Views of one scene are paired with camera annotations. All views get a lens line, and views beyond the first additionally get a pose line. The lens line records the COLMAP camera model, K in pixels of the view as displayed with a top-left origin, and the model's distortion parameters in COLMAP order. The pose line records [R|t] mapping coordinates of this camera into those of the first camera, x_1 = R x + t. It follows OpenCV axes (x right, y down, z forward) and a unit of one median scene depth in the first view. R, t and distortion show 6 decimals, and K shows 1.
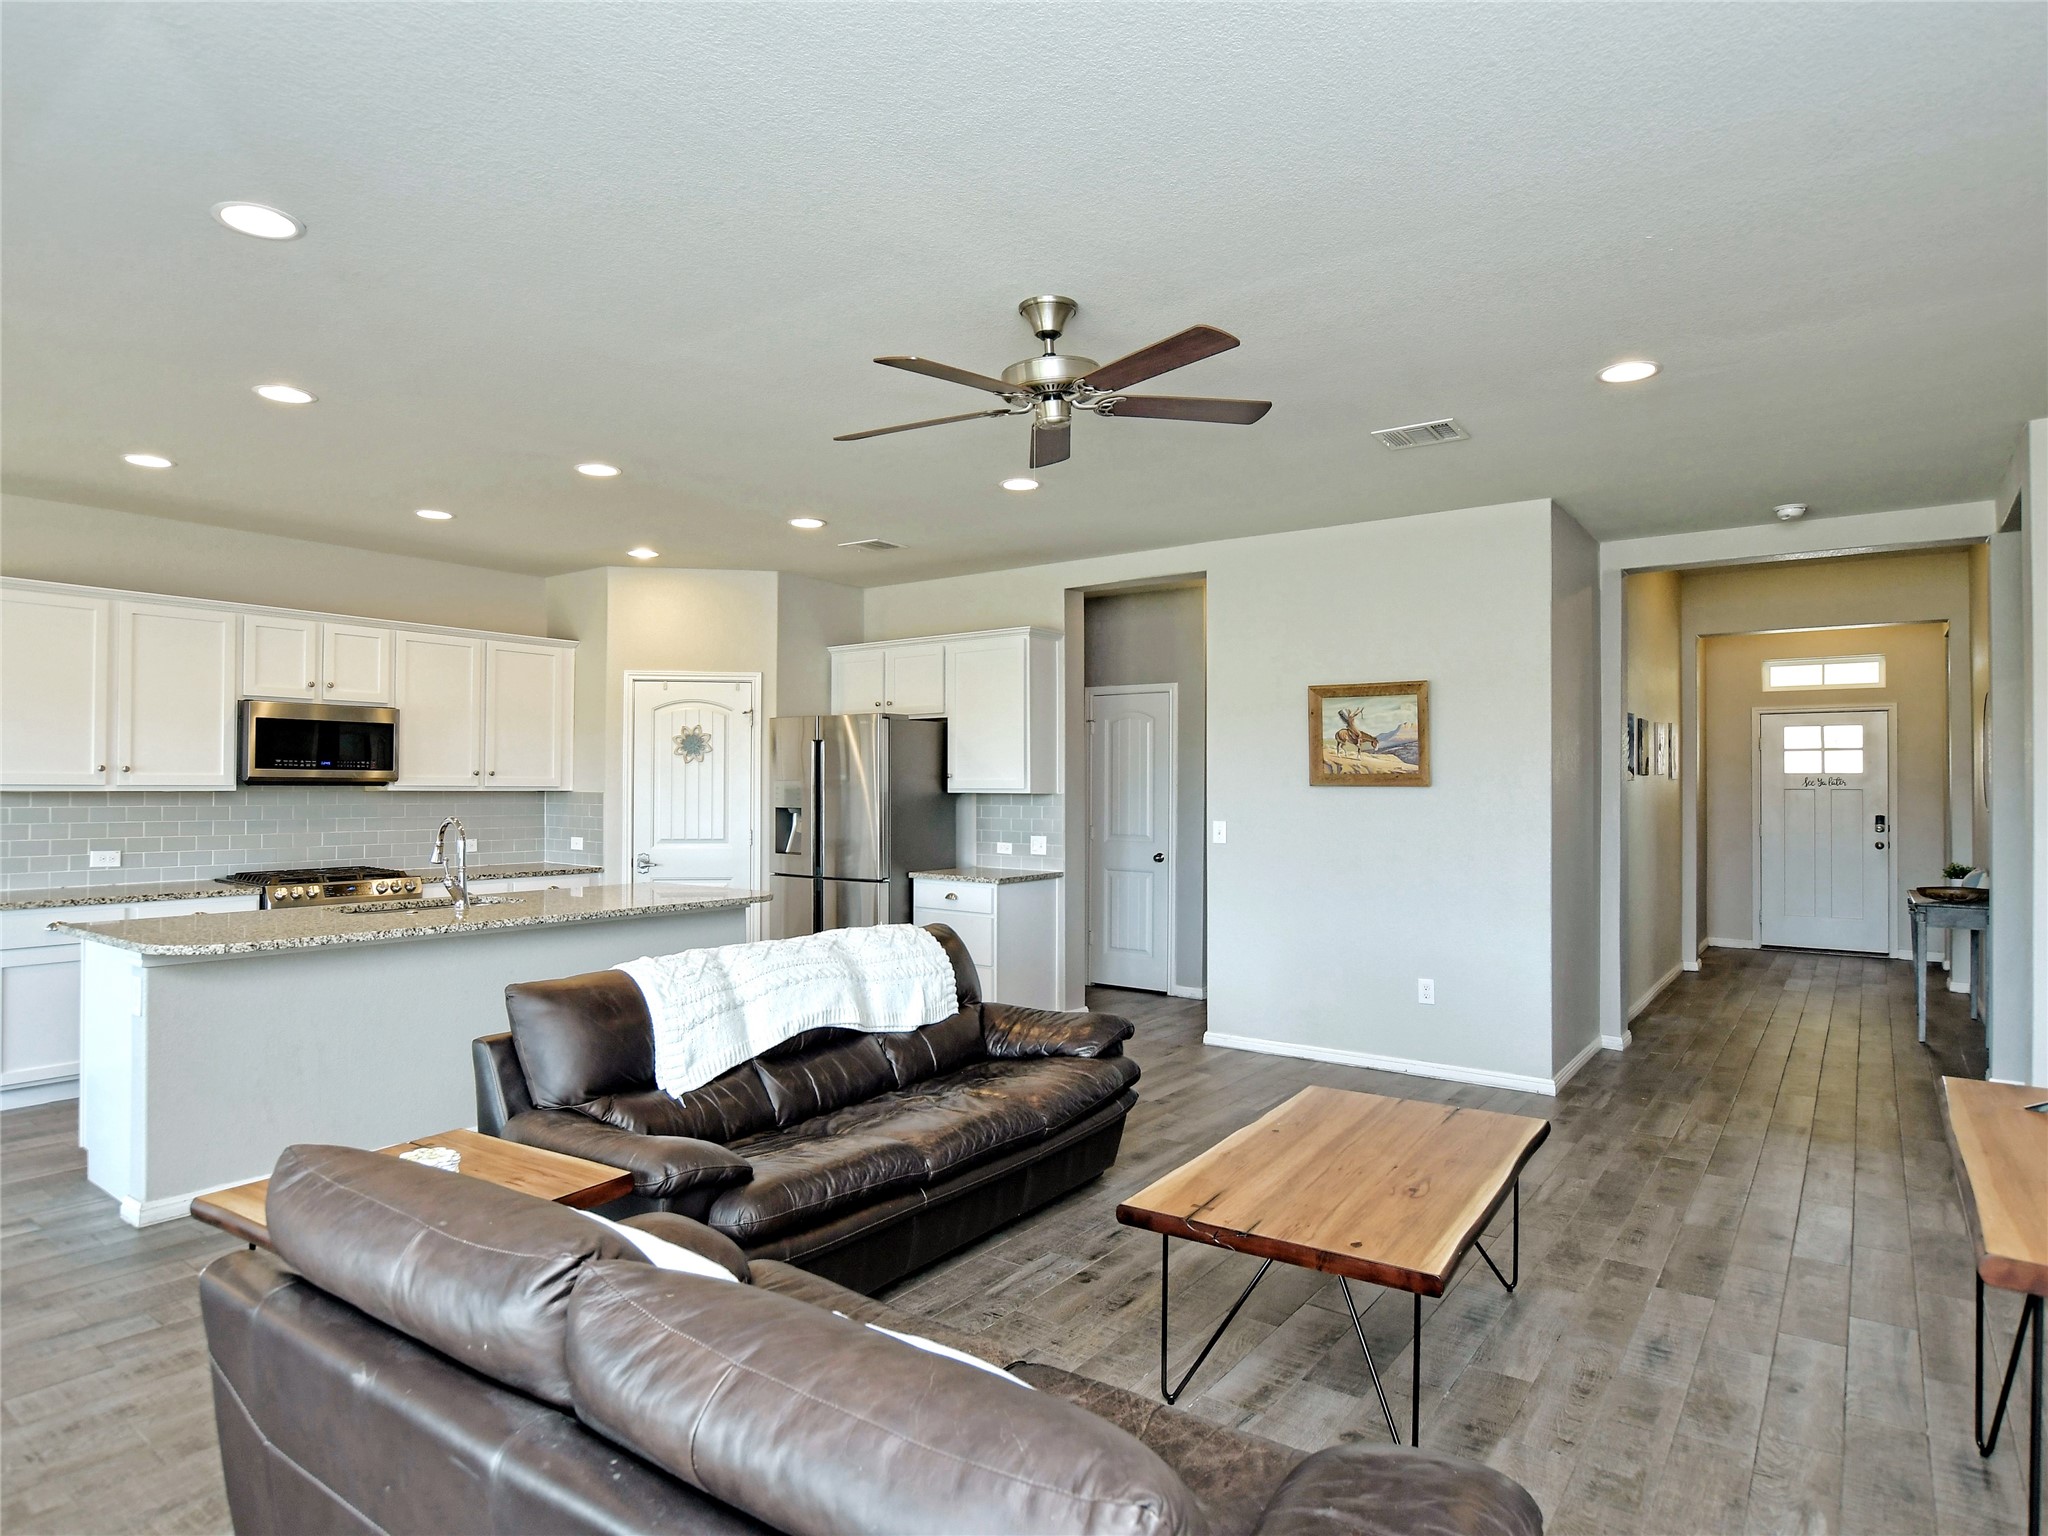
lens RADIAL K [[1139.4, 0, 1006.3], [0, 1139.4, 776.2], [0, 0, 1]] dist [-0.016071, 0.001443]
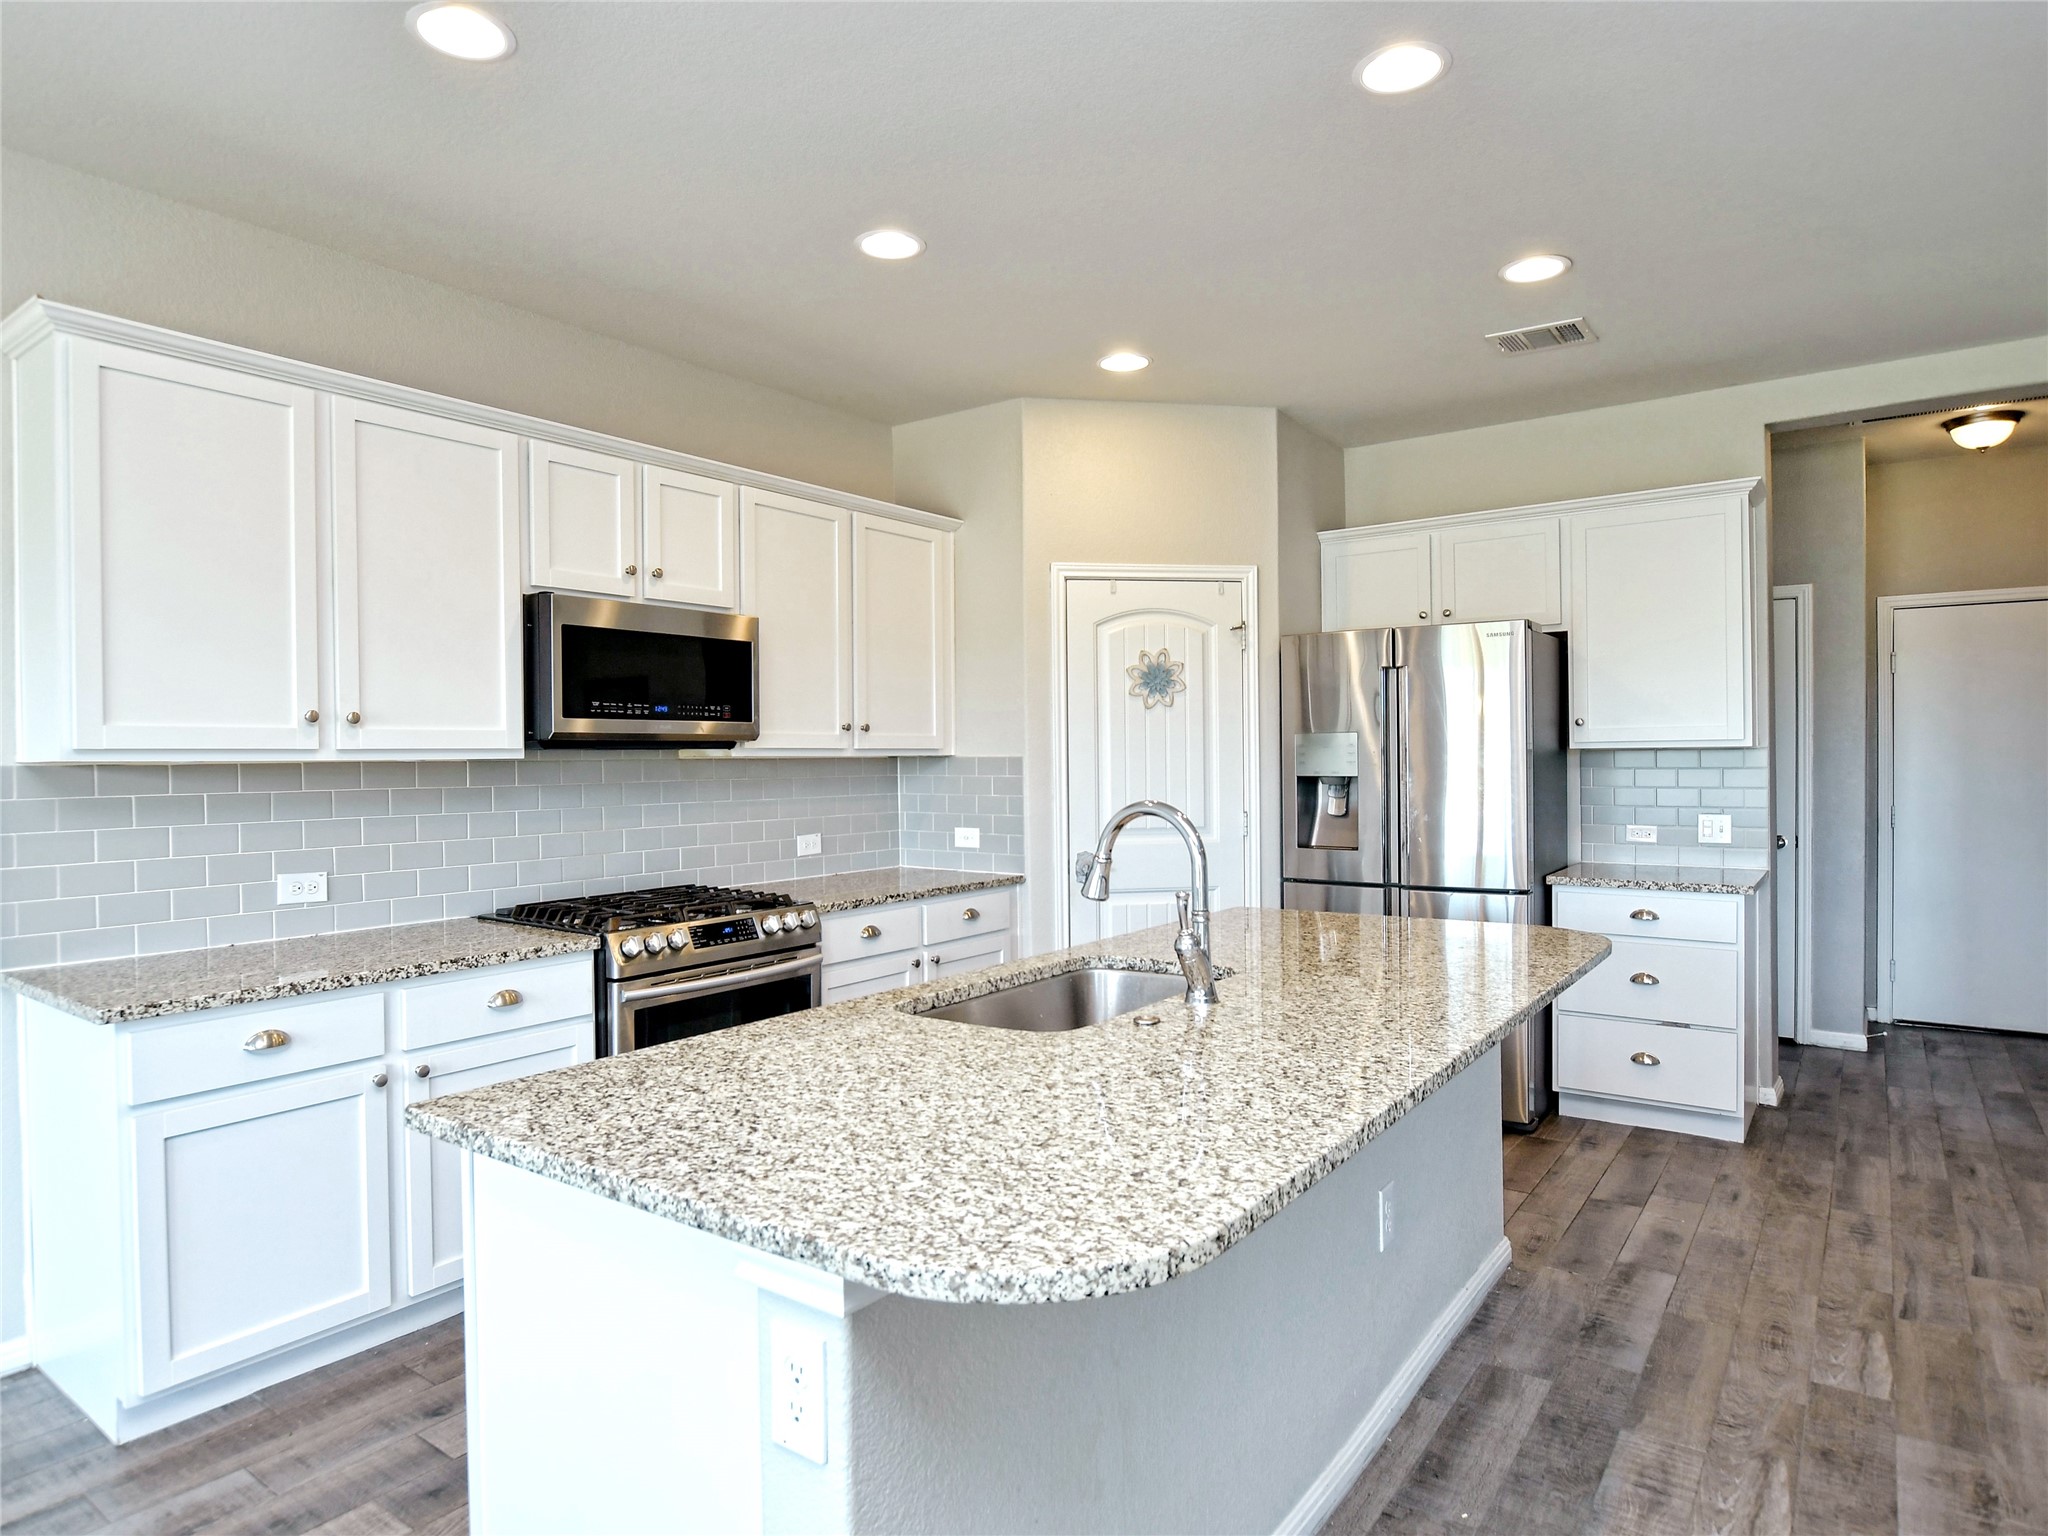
lens RADIAL K [[1186.8, 0, 1024.0], [0, 1186.8, 768.0], [0, 0, 1]] dist [-0.025394, 0.002206]
pose [[0.999827, -0.015448, 0.010340, -0.433454], [0.015258, 0.999718, 0.018222, 0.010328], [-0.010619, -0.018061, 0.999781, 0.411349]]
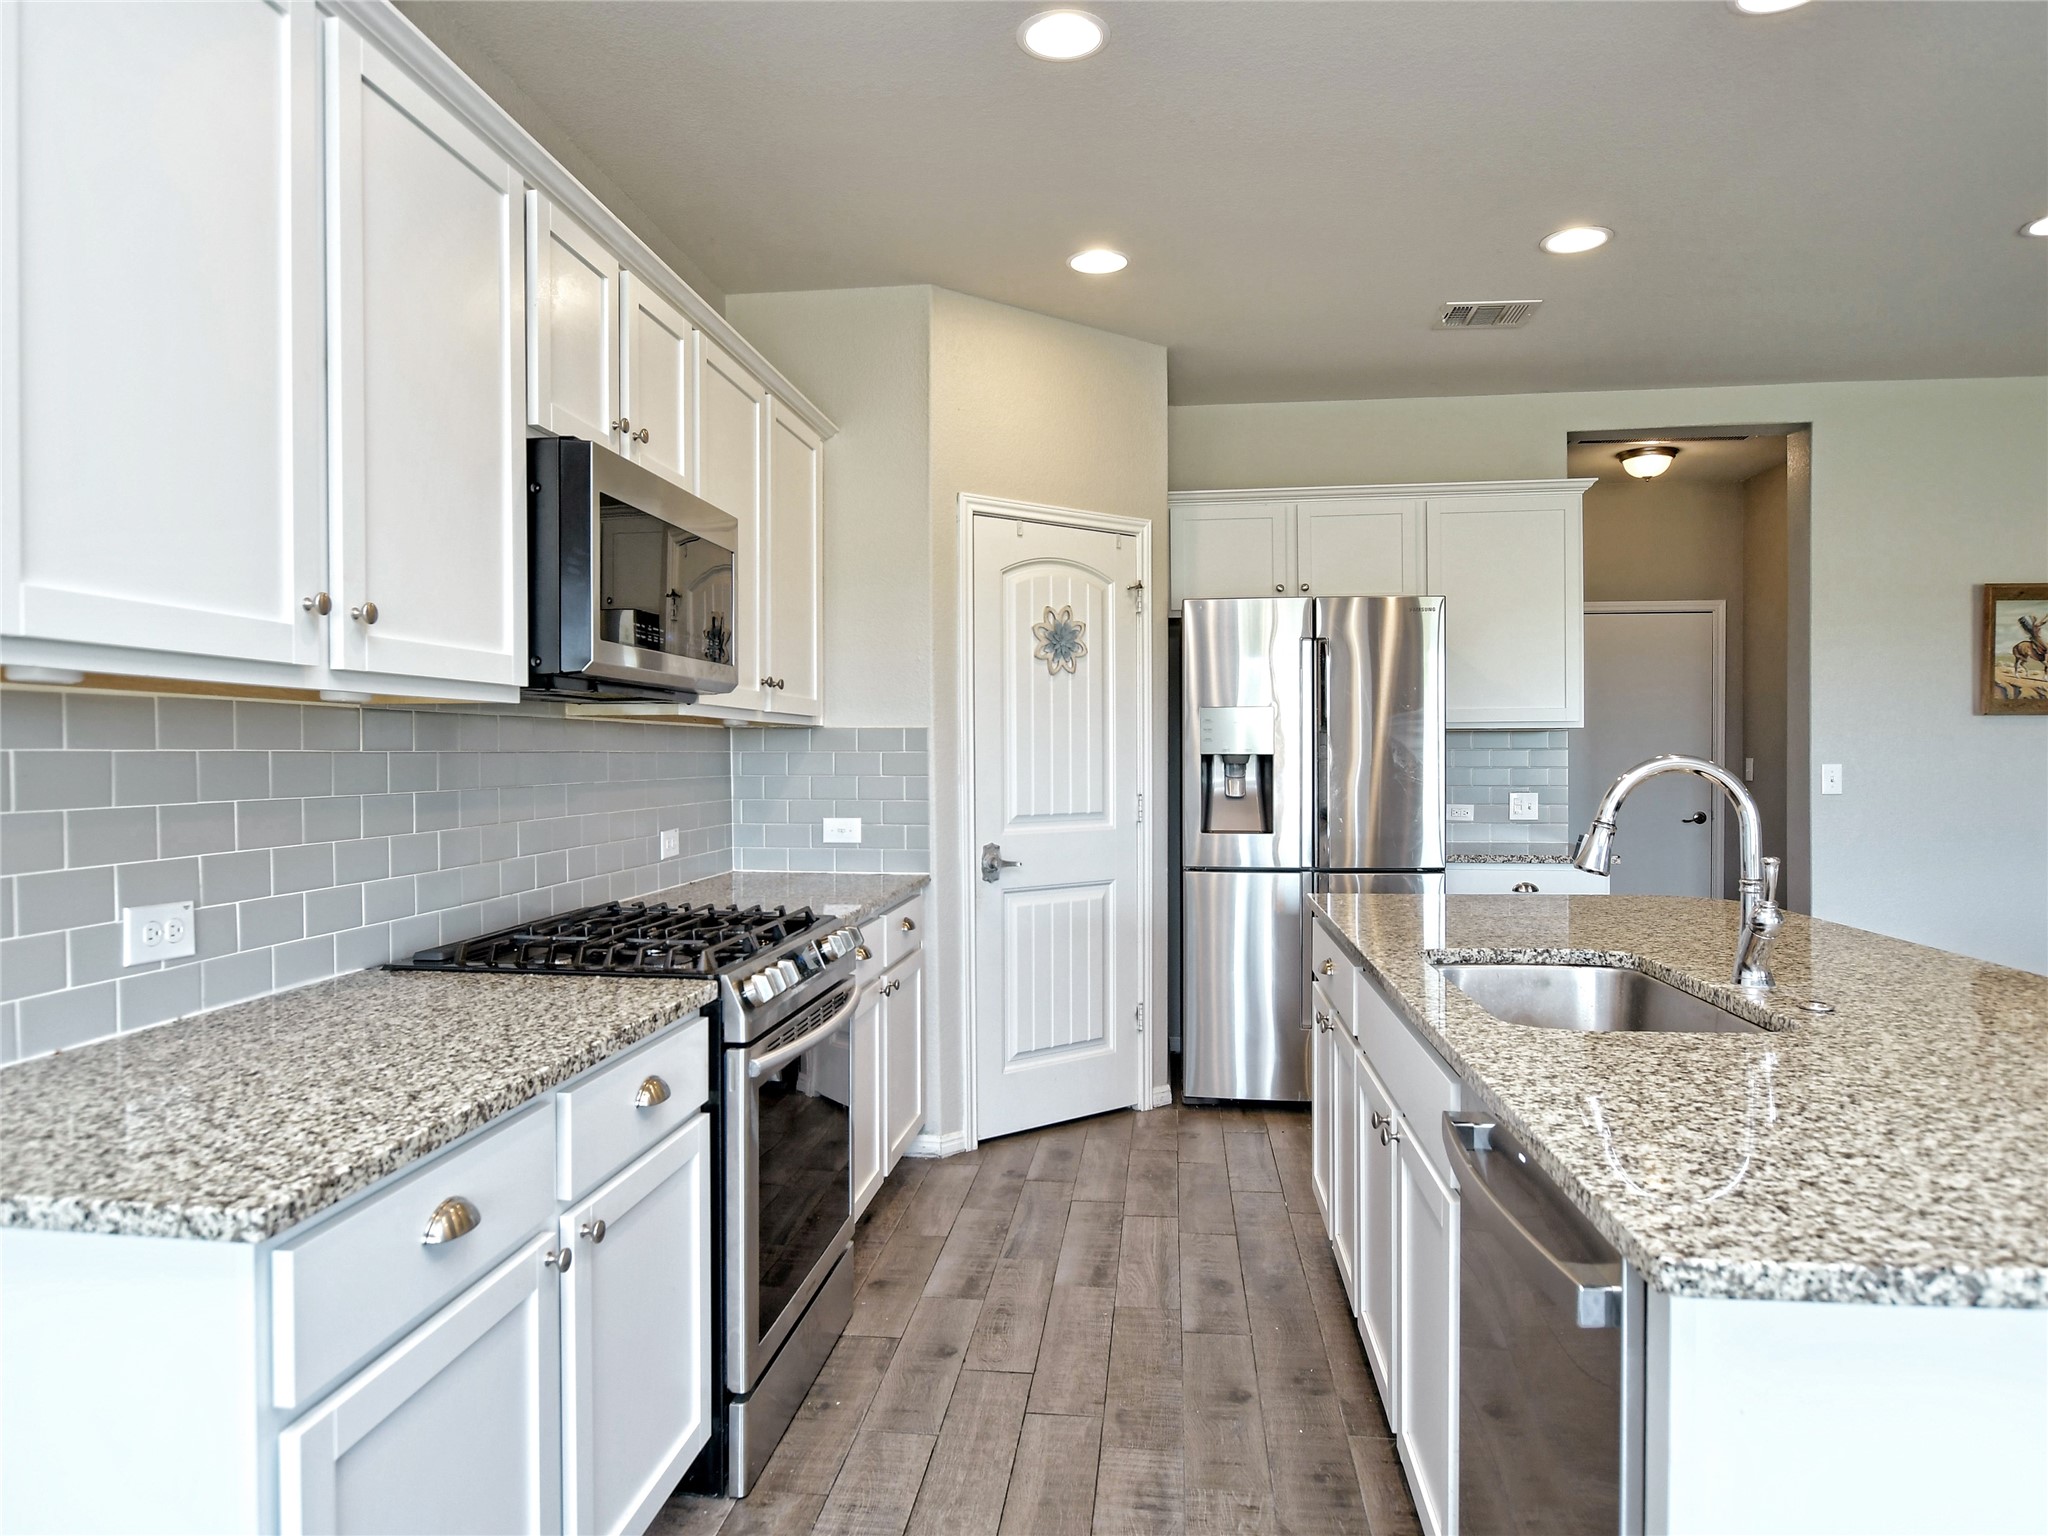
lens RADIAL K [[1273.2, 0, 1016.1], [0, 1273.2, 769.1], [0, 0, 1]] dist [-0.023049, 0.003872]
pose [[0.872724, -0.014177, 0.488008, -0.720109], [0.003280, 0.999726, 0.023177, 0.023726], [-0.488203, -0.018627, 0.872531, 0.579590]]
